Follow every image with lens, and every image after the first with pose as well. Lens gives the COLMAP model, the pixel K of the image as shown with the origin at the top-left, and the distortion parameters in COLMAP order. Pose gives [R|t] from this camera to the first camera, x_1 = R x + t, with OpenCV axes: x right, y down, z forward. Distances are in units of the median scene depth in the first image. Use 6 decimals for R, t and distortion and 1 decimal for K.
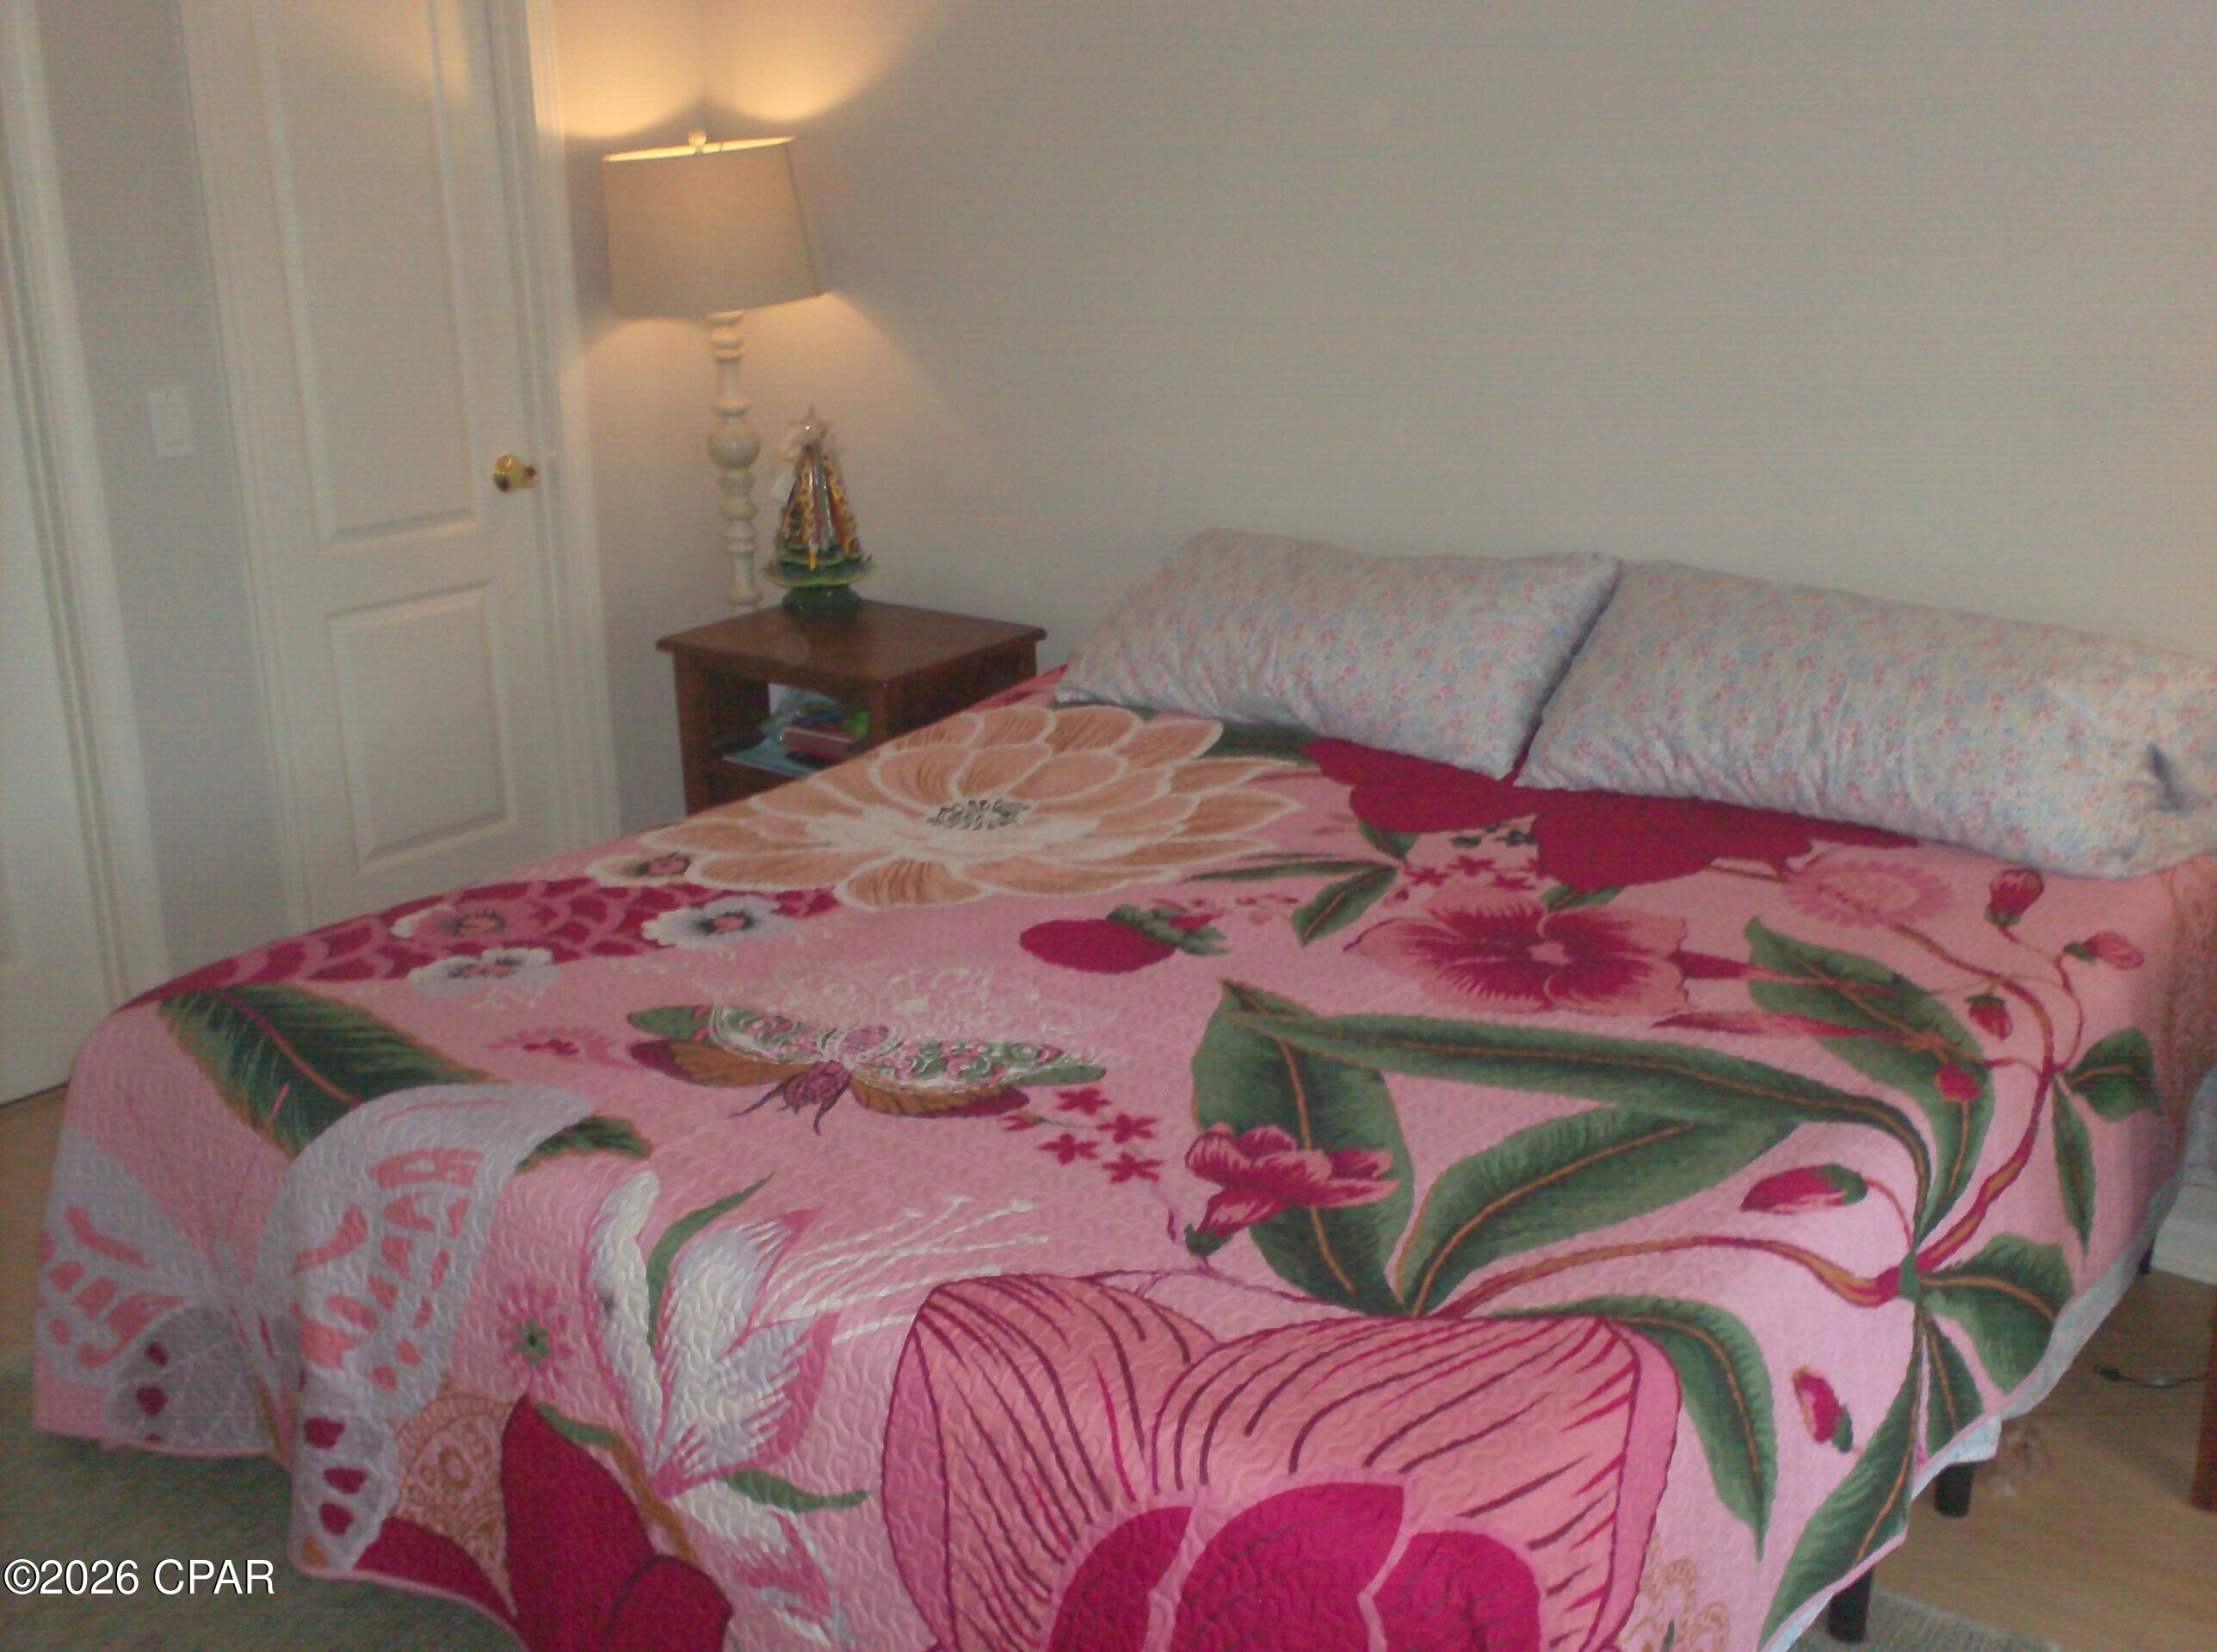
lens RADIAL K [[2360.9, 0, 1117.4], [0, 2360.9, 815.8], [0, 0, 1]] dist [0.056296, 0.000000]
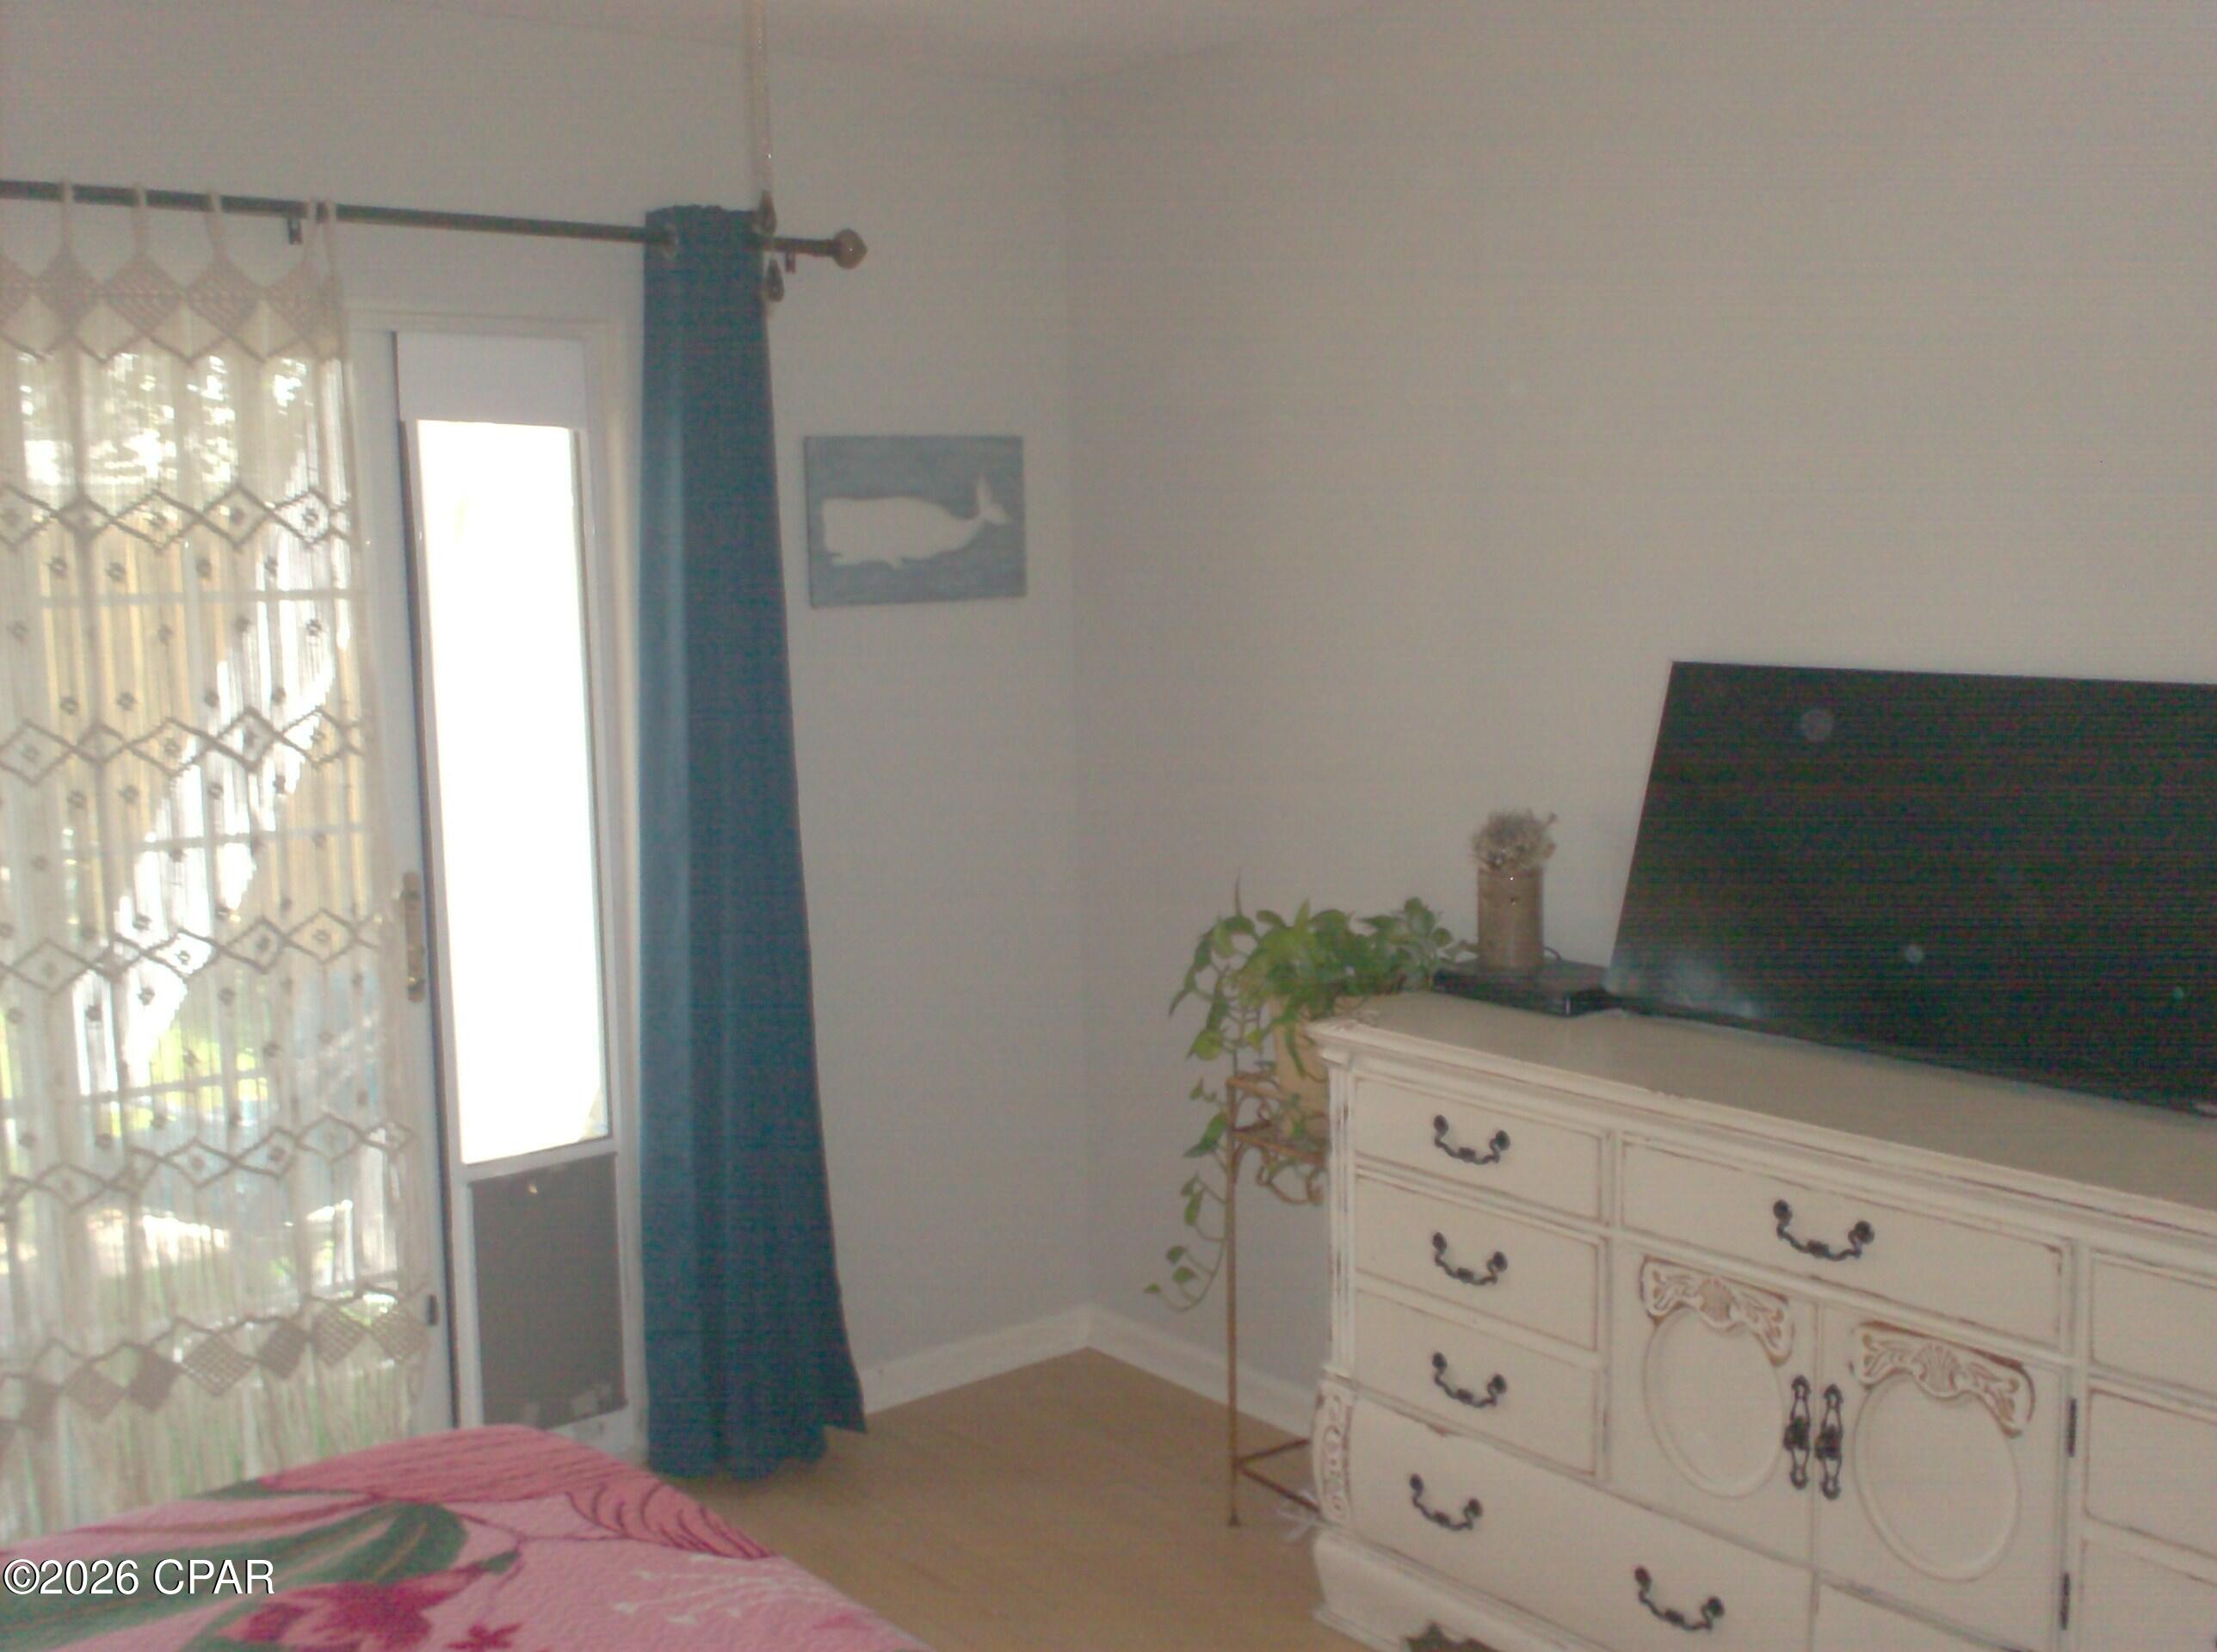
lens RADIAL K [[2360.9, 0, 1097.5], [0, 2360.9, 813.1], [0, 0, 1]] dist [0.056296, 0.000000]
pose [[-0.975645, 0.001919, 0.219347, -0.335943], [0.090885, 0.913629, 0.396259, -0.385678], [-0.199642, 0.406544, -0.891552, 1.265211]]
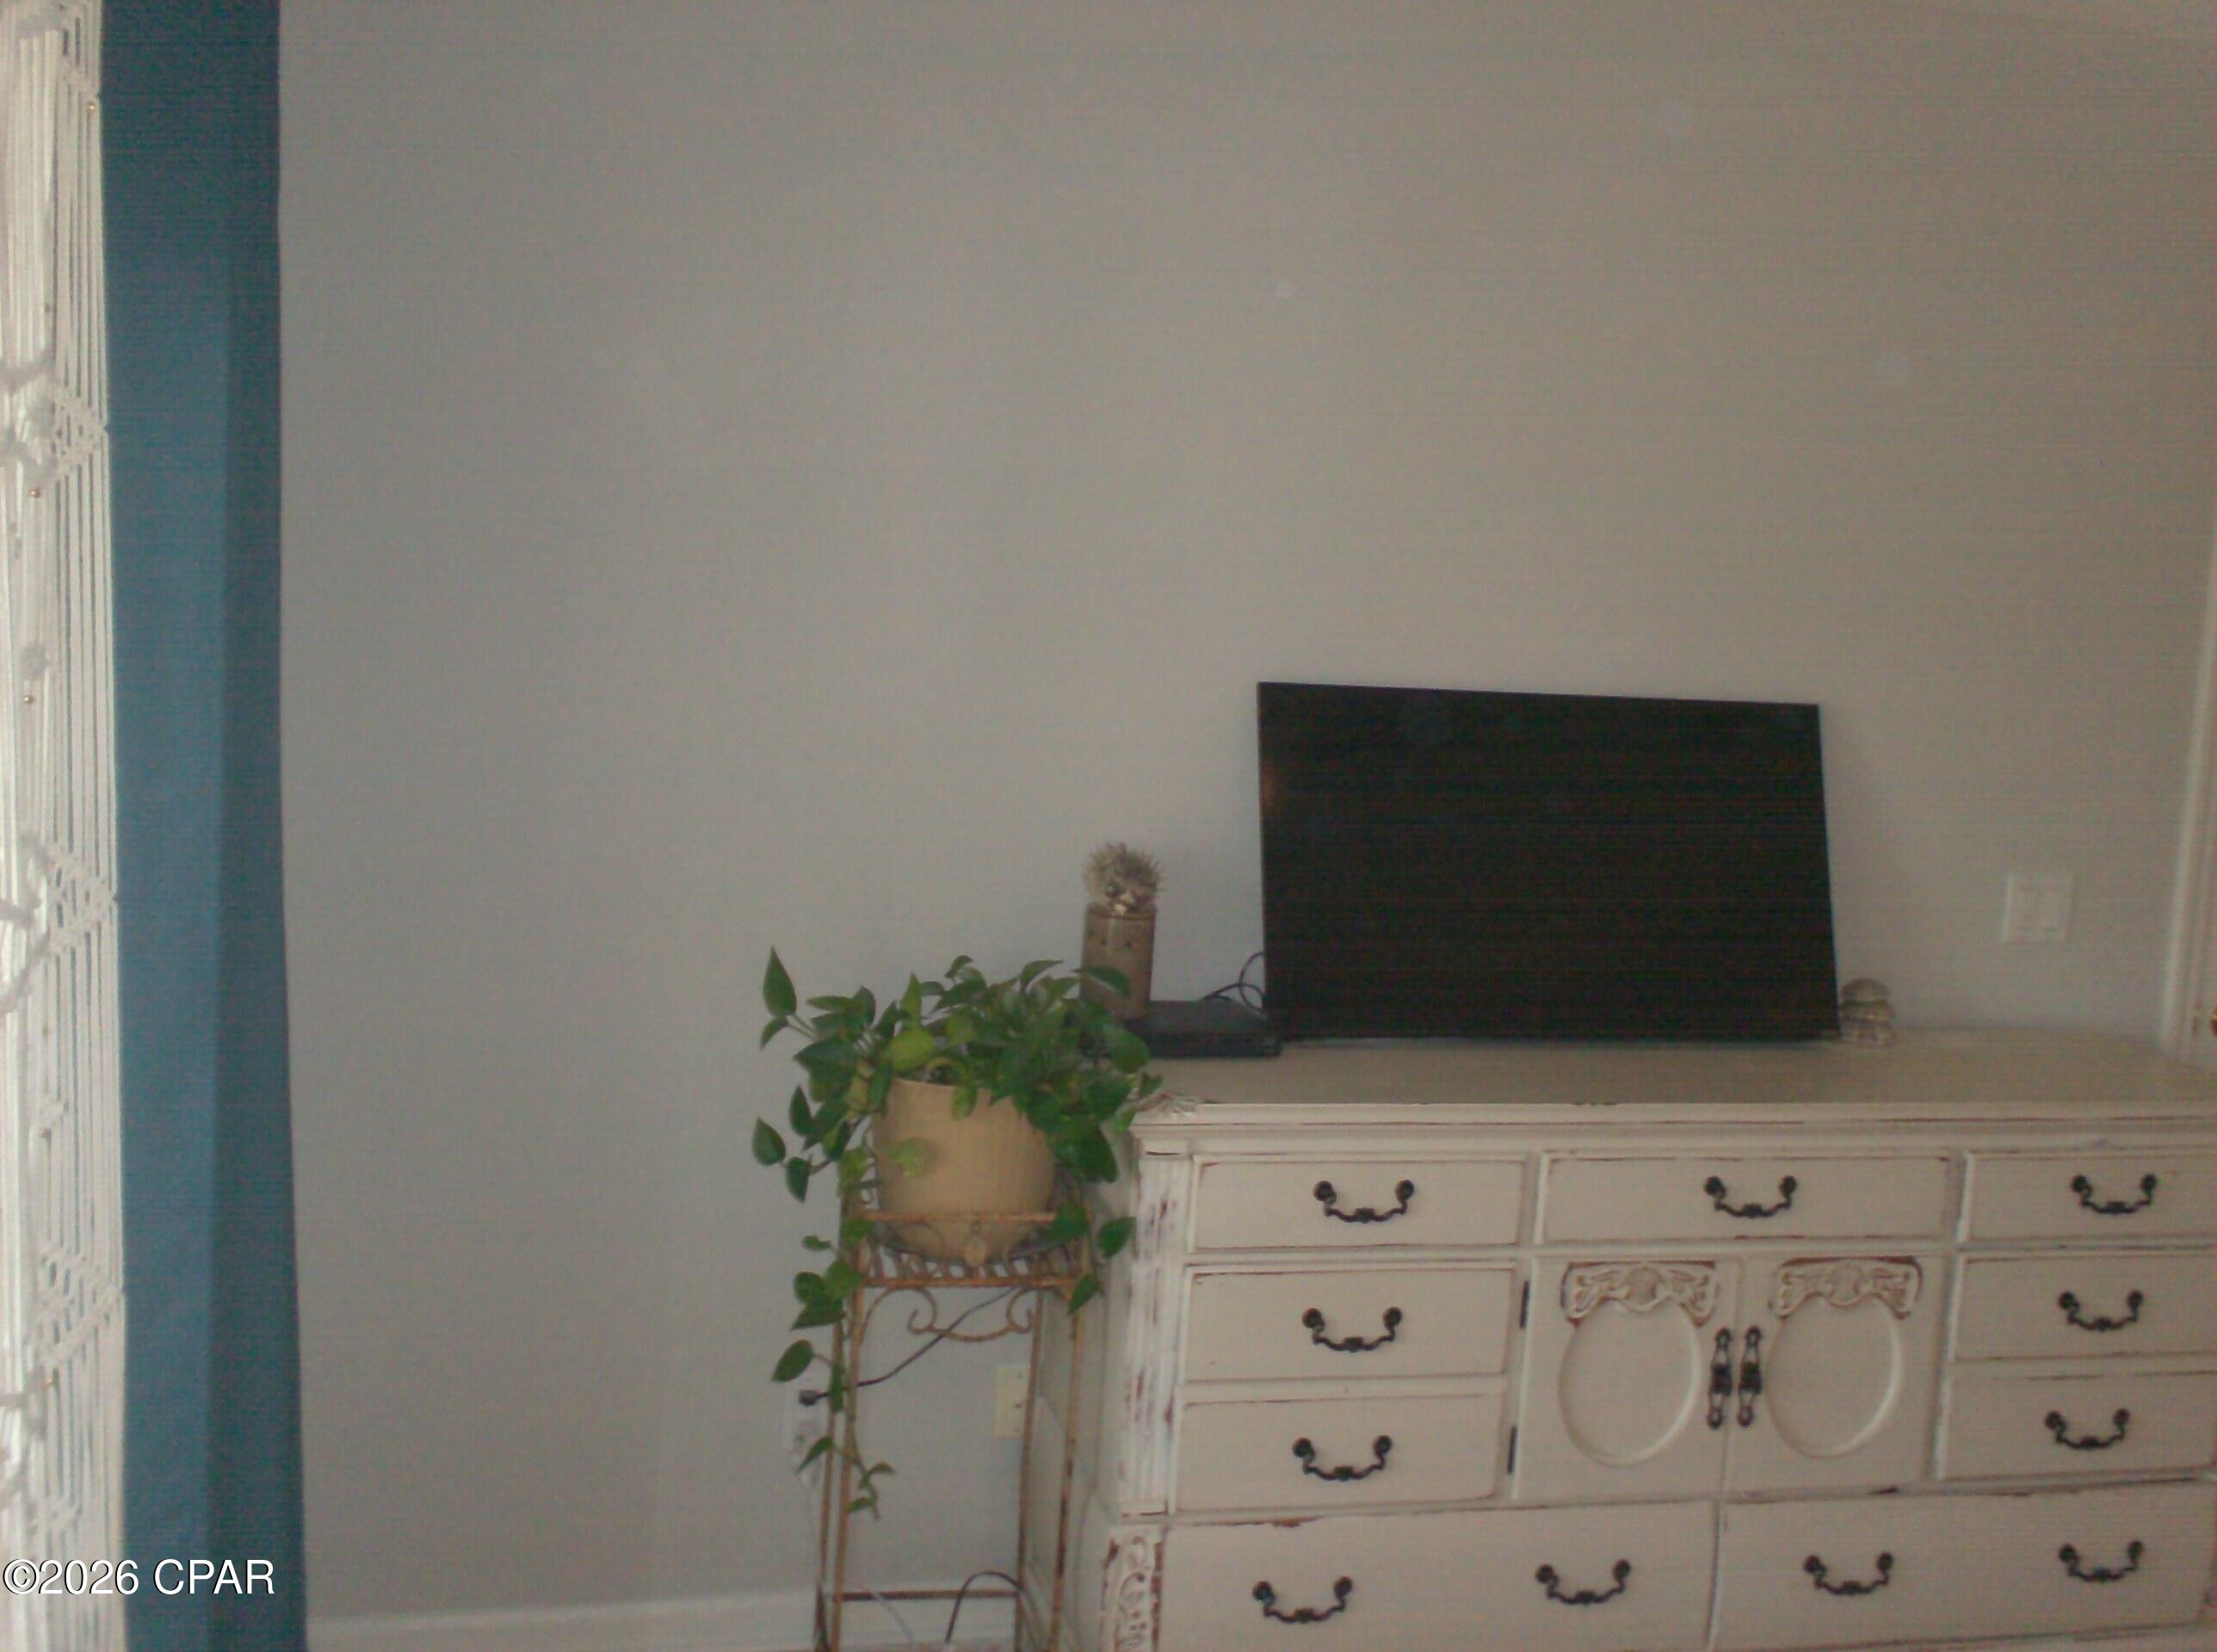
lens RADIAL K [[2360.9, 0, 1099.8], [0, 2360.9, 834.7], [0, 0, 1]] dist [0.056296, 0.000000]
pose [[-0.606978, 0.081250, -0.790554, 0.570902], [-0.277394, 0.910534, 0.306561, -0.230662], [0.744735, 0.405371, -0.530136, 0.730406]]
